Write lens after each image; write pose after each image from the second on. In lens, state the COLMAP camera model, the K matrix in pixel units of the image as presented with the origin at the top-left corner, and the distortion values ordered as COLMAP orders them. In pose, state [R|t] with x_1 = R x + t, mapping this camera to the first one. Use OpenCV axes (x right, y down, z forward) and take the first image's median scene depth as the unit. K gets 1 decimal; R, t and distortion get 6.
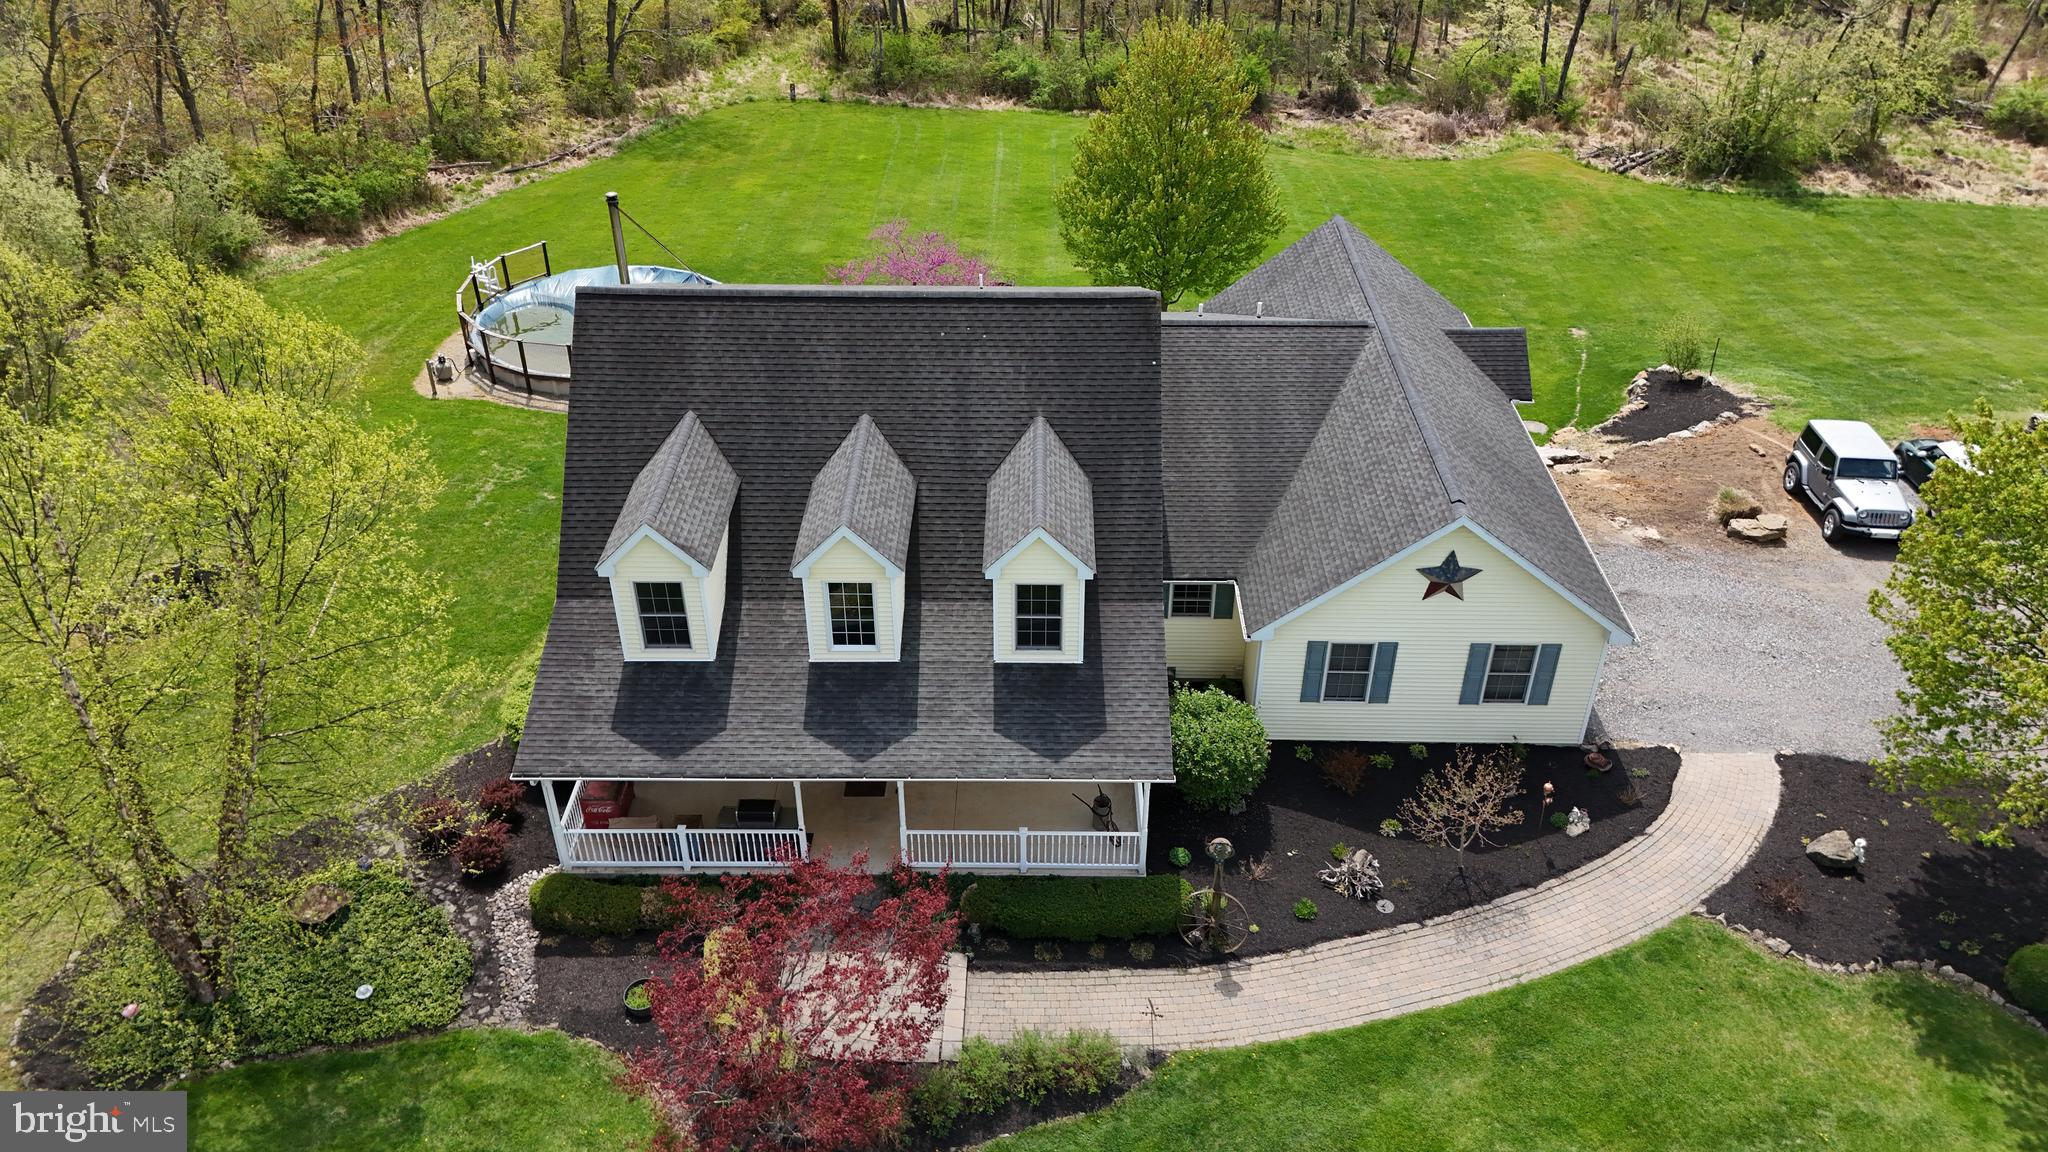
lens RADIAL K [[1500.4, 0, 1020.7], [0, 1500.4, 578.6], [0, 0, 1]] dist [0.095665, -0.114627]
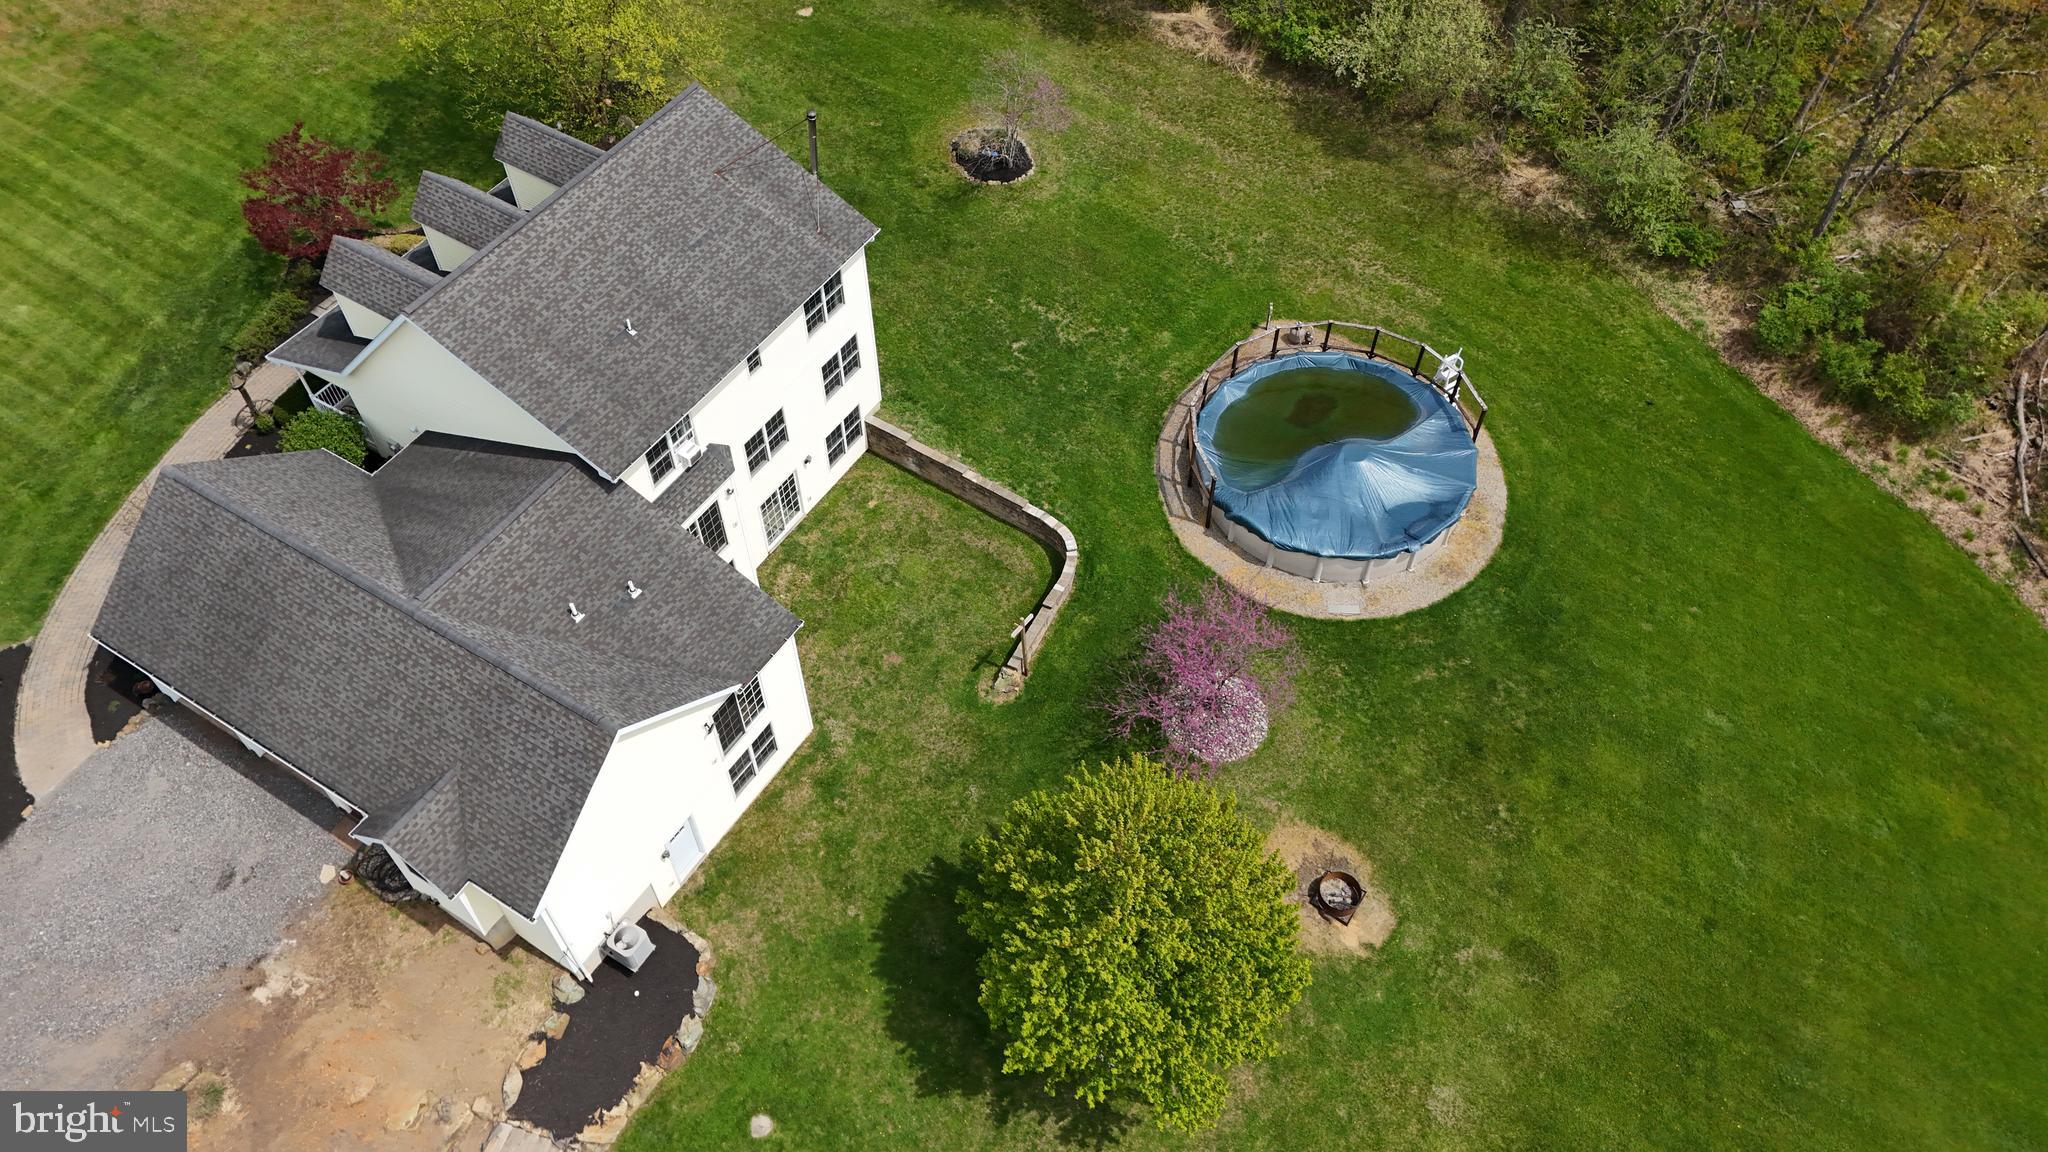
lens RADIAL K [[1499.5, 0, 1022.5], [0, 1499.5, 580.2], [0, 0, 1]] dist [0.101607, -0.116570]
pose [[-0.517925, 0.680092, -0.518872, 0.601077], [-0.479747, 0.271264, 0.834421, -1.363521], [0.708235, 0.681095, 0.185778, 1.209622]]
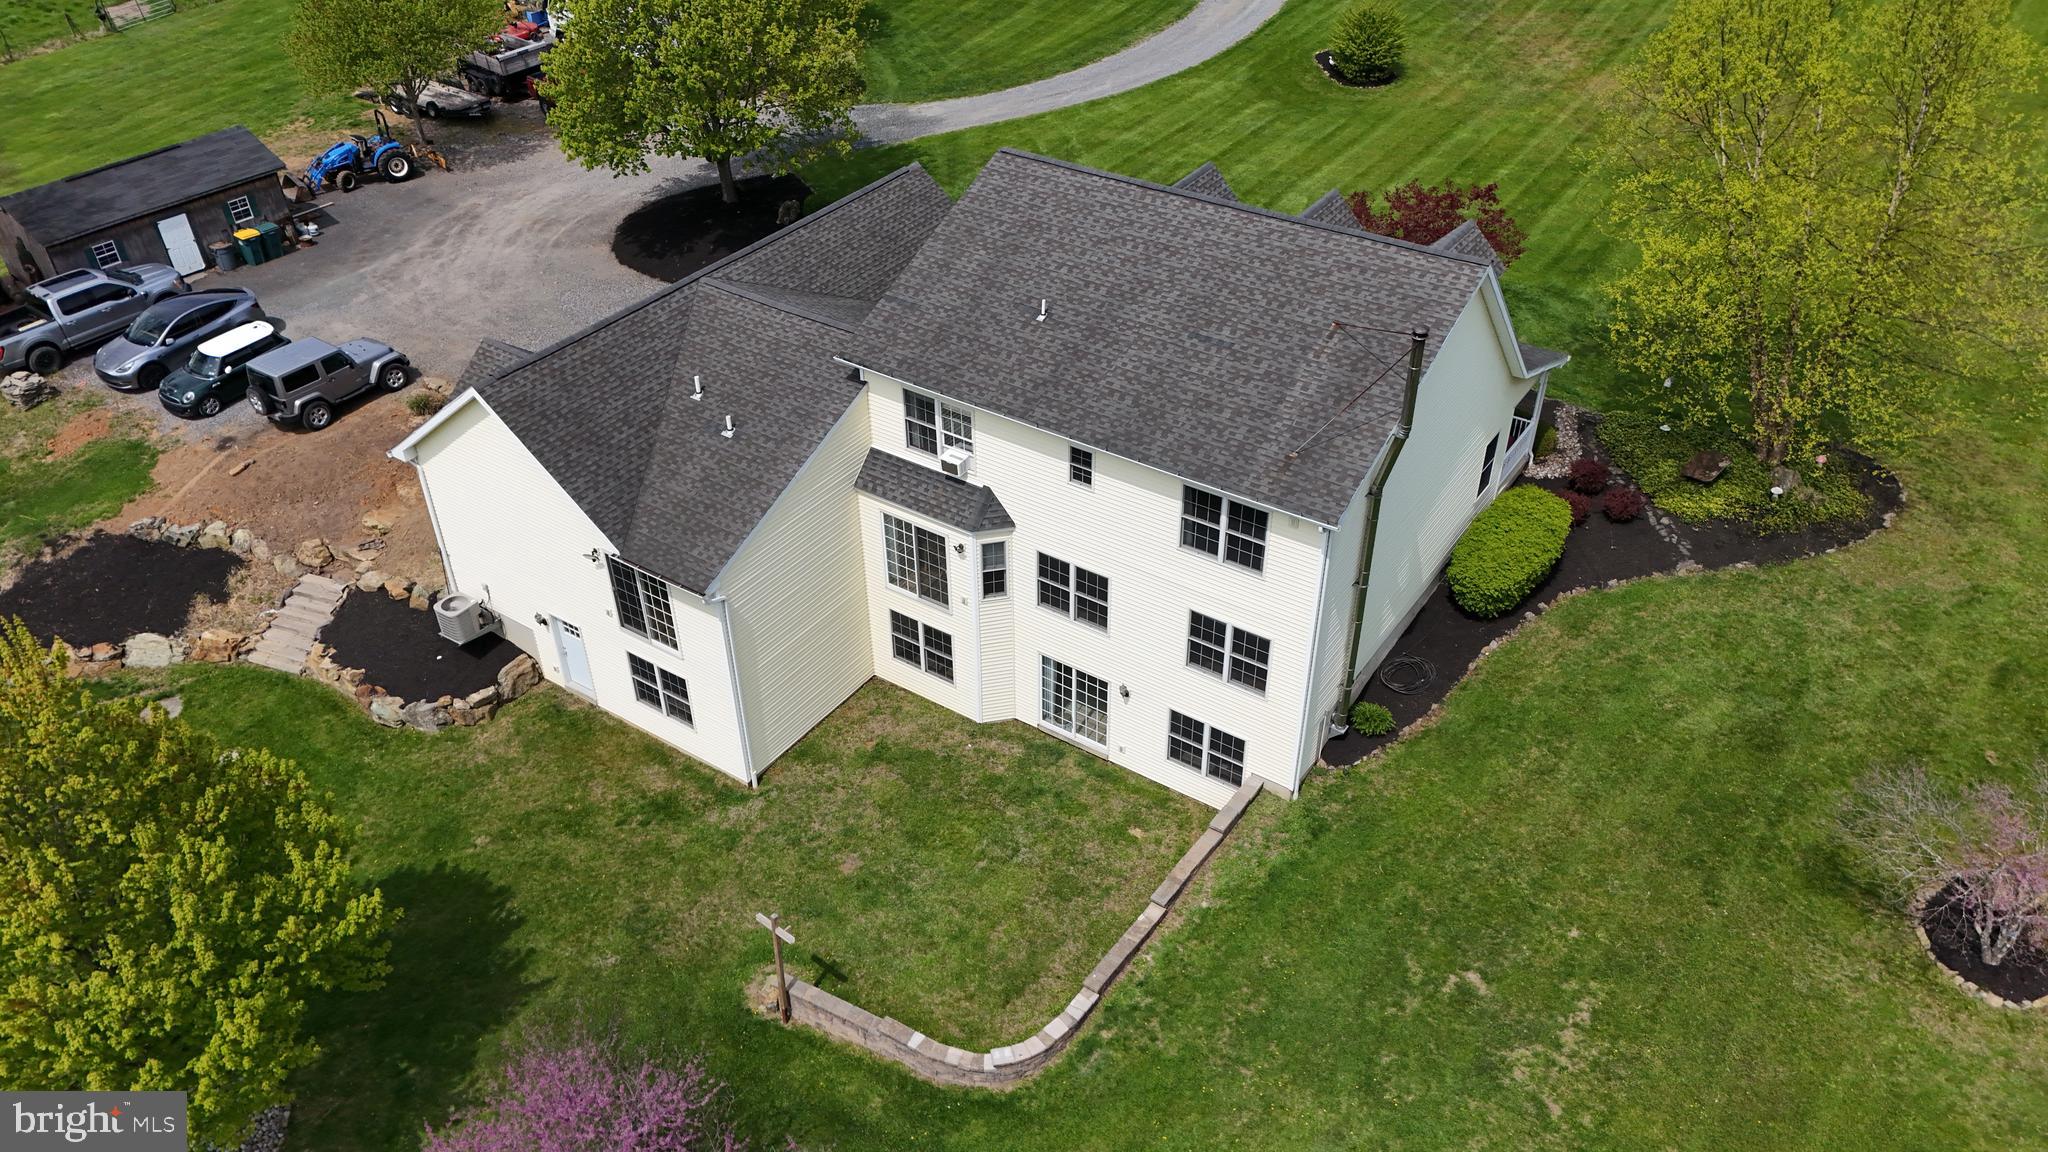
lens RADIAL K [[1499.5, 0, 1022.5], [0, 1499.5, 580.2], [0, 0, 1]] dist [0.101607, -0.116570]
pose [[-0.835195, -0.319900, 0.447340, -0.513851], [0.321152, 0.376613, 0.868921, -1.003893], [-0.446442, 0.869383, -0.211809, 1.436402]]
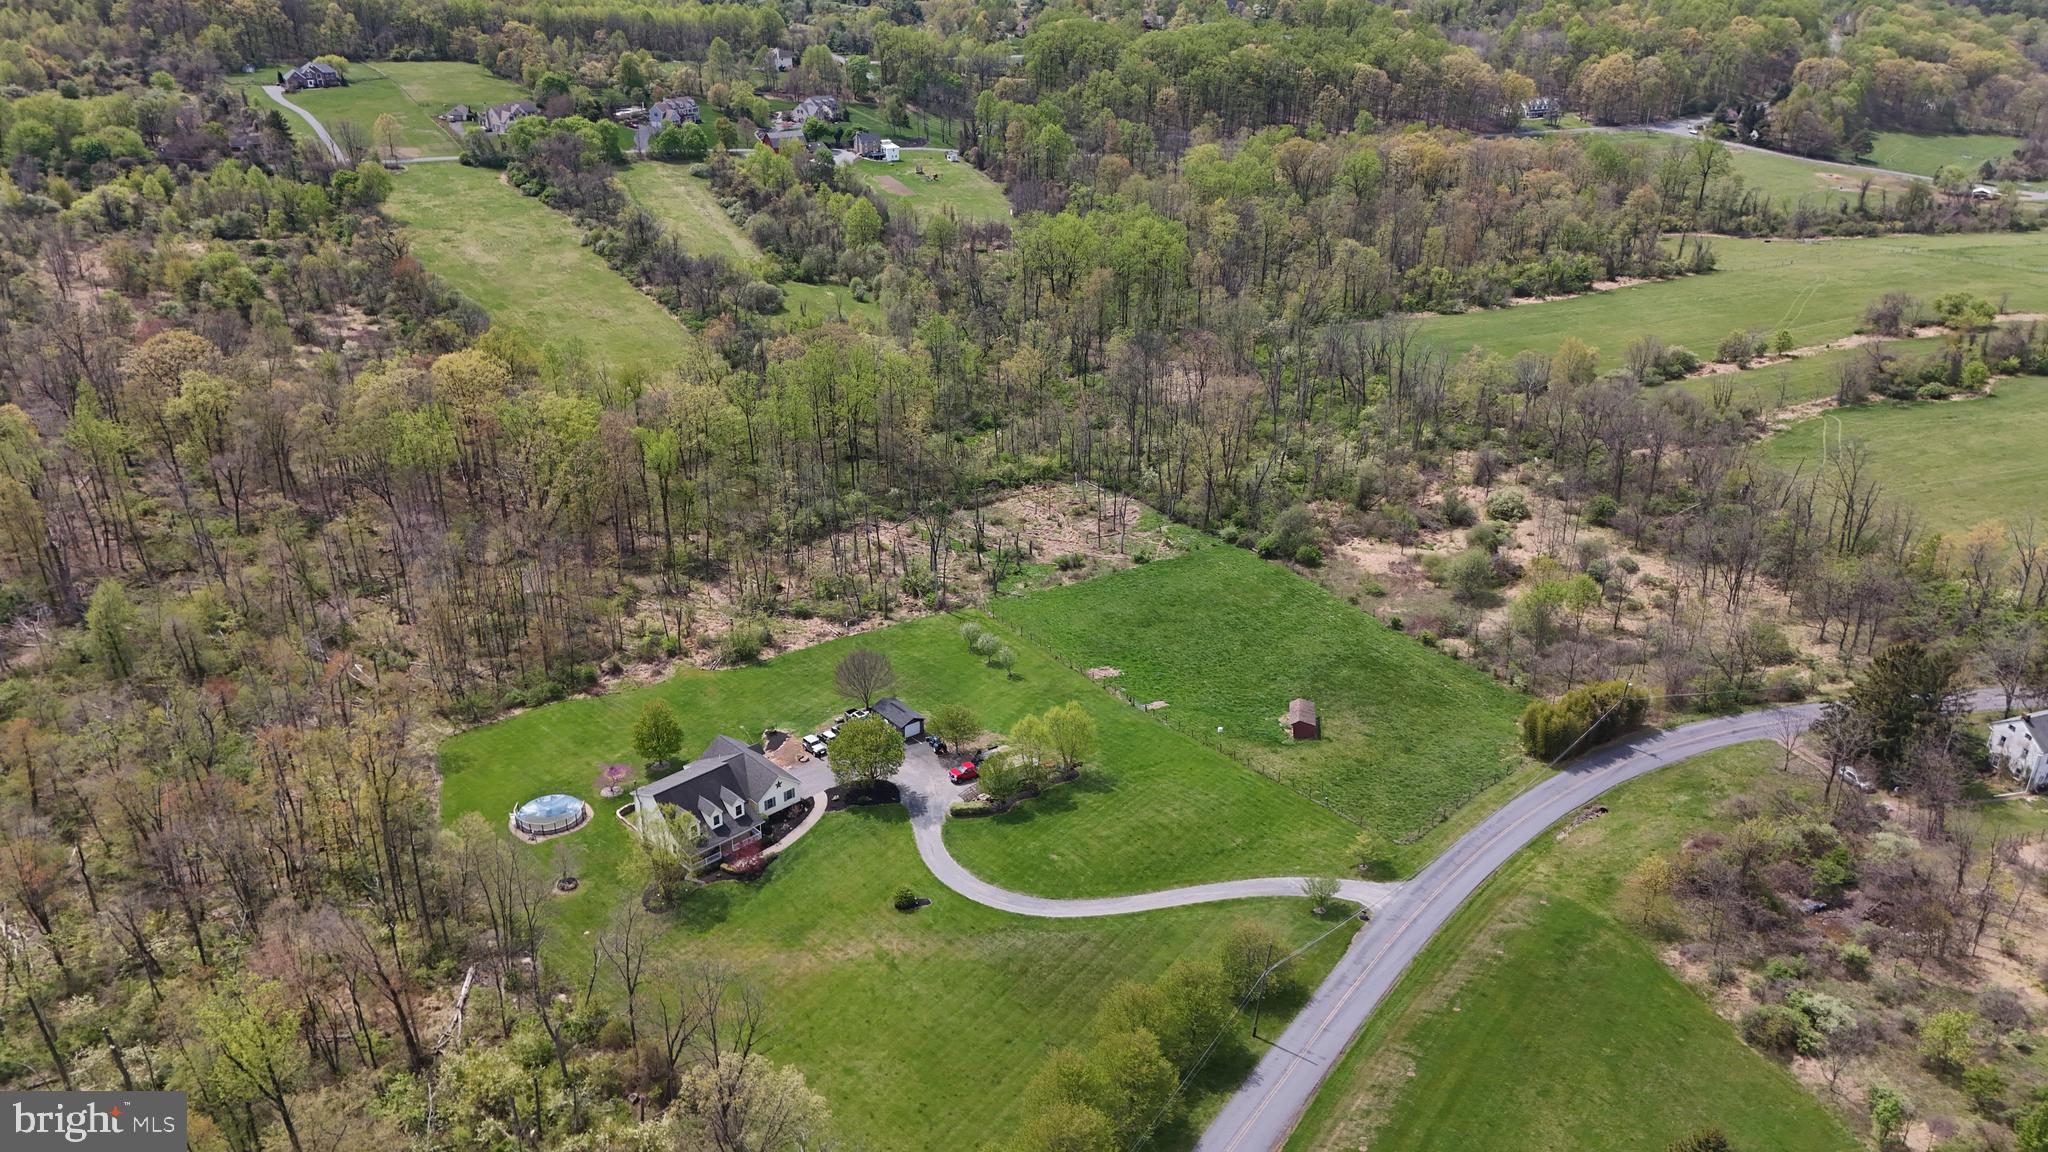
lens RADIAL K [[1500.4, 0, 1020.7], [0, 1500.4, 578.6], [0, 0, 1]] dist [0.095665, -0.114627]
pose [[0.716922, -0.293008, 0.632590, -2.890303], [0.389739, 0.920800, -0.015192, -0.320722], [-0.578037, 0.257436, 0.774338, -5.032113]]
